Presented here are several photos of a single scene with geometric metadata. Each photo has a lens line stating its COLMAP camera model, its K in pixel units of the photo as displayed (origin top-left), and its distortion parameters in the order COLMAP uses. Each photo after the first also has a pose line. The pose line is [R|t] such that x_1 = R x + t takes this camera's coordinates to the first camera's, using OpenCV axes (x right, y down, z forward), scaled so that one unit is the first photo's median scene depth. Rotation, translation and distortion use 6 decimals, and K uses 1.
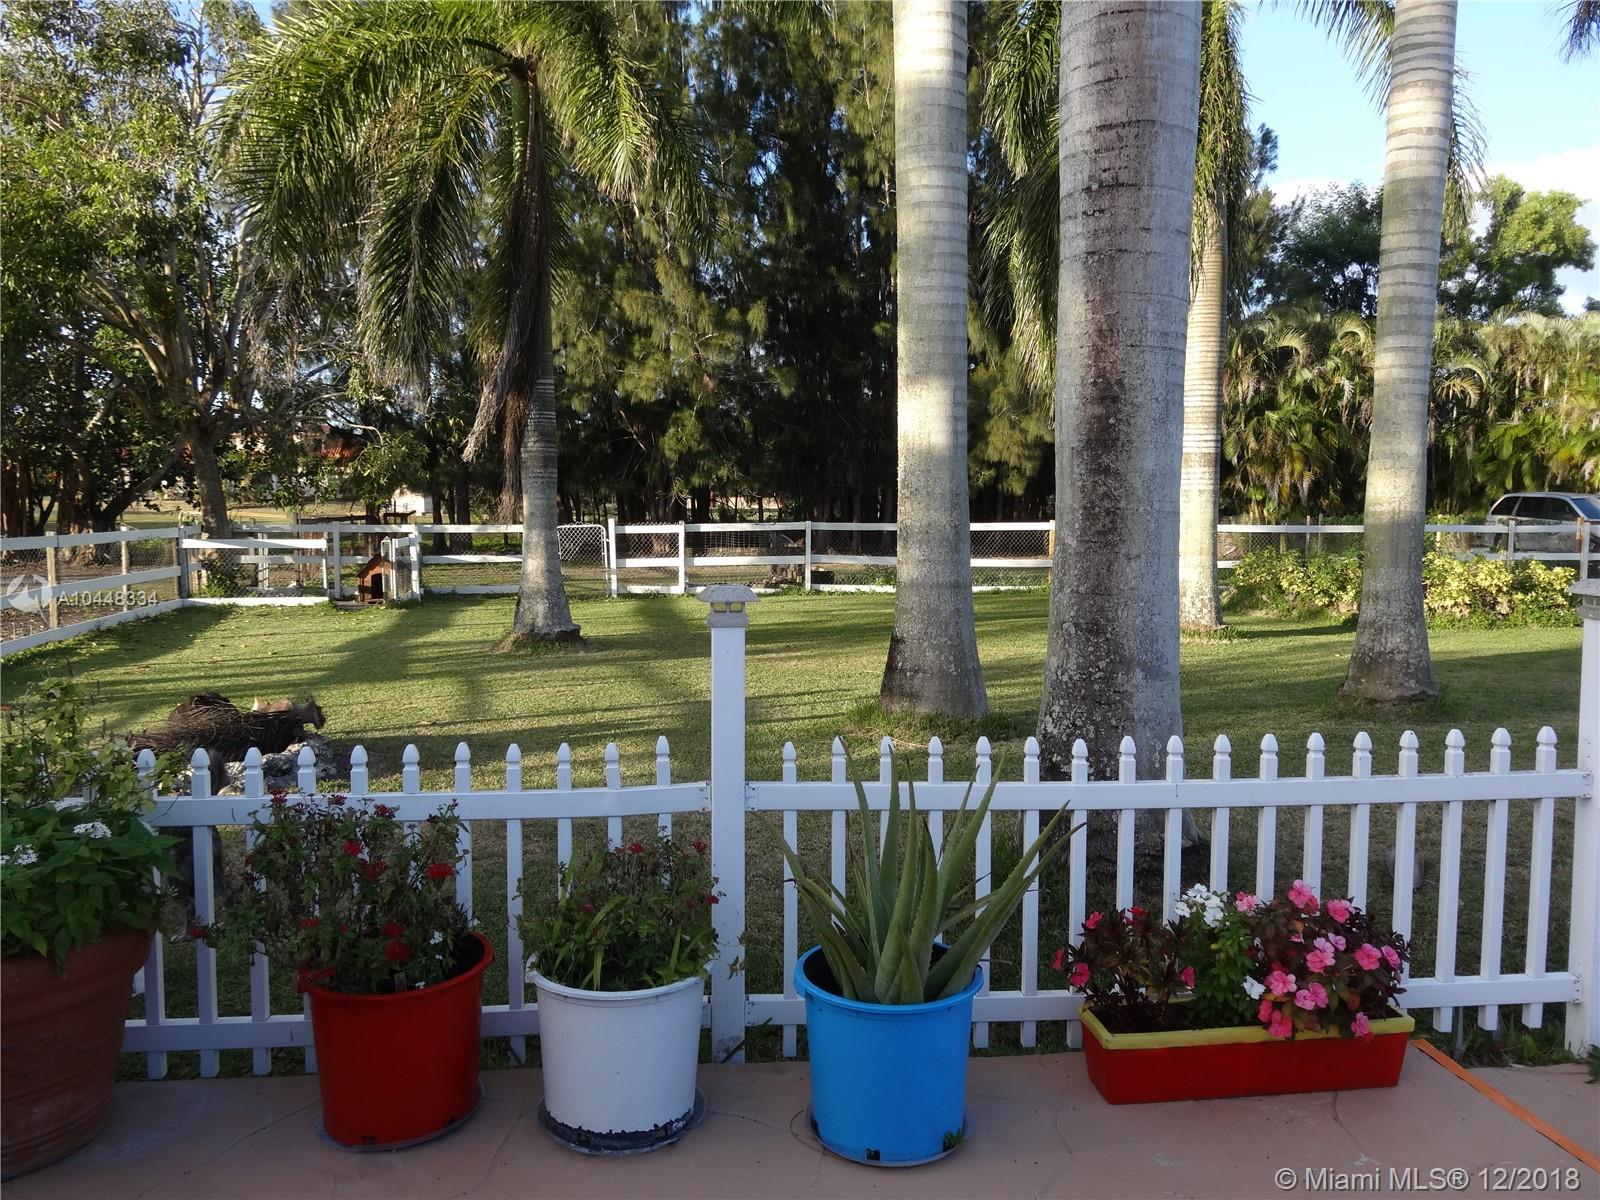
lens RADIAL K [[1174.2, 0, 803.1], [0, 1174.2, 603.3], [0, 0, 1]] dist [-0.008180, 0.004535]
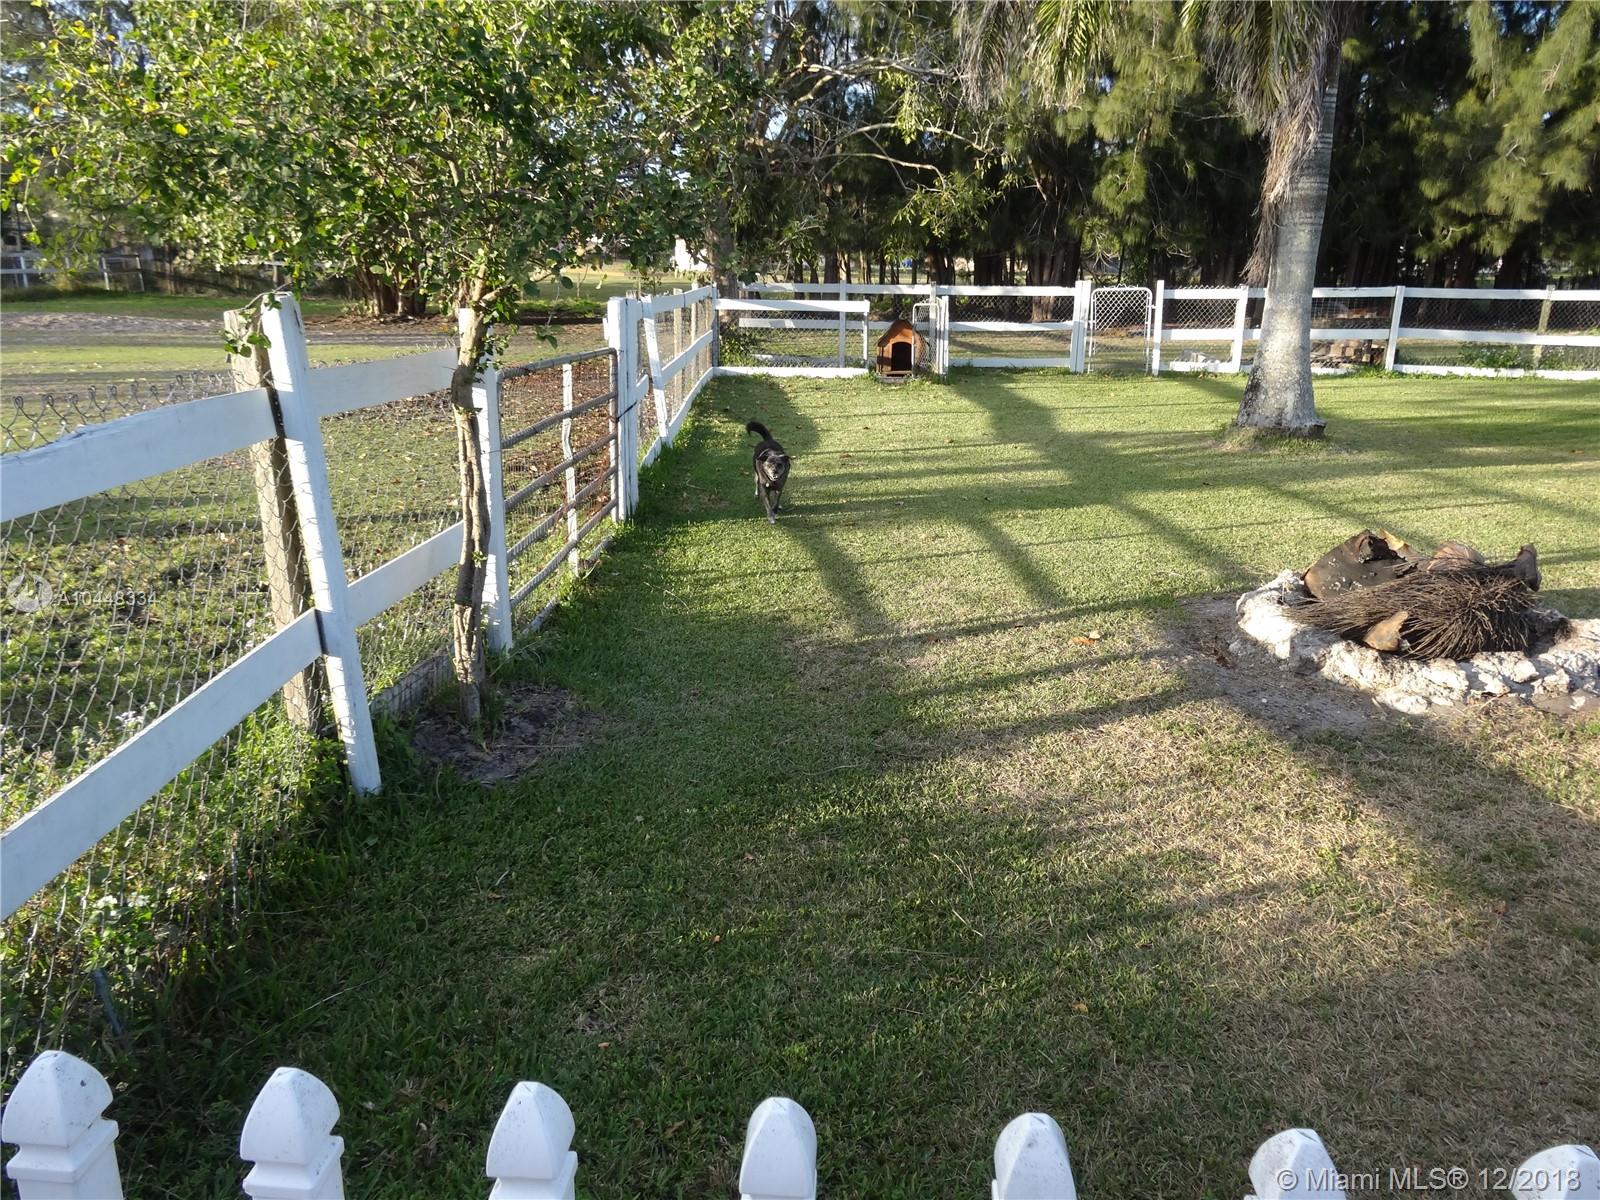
lens RADIAL K [[1174.2, 0, 793.7], [0, 1174.2, 600.7], [0, 0, 1]] dist [-0.008180, 0.004535]
pose [[0.984053, 0.055434, -0.169015, -0.264580], [-0.021710, 0.980524, 0.195195, -0.004864], [0.176544, -0.188413, 0.966092, 0.087982]]
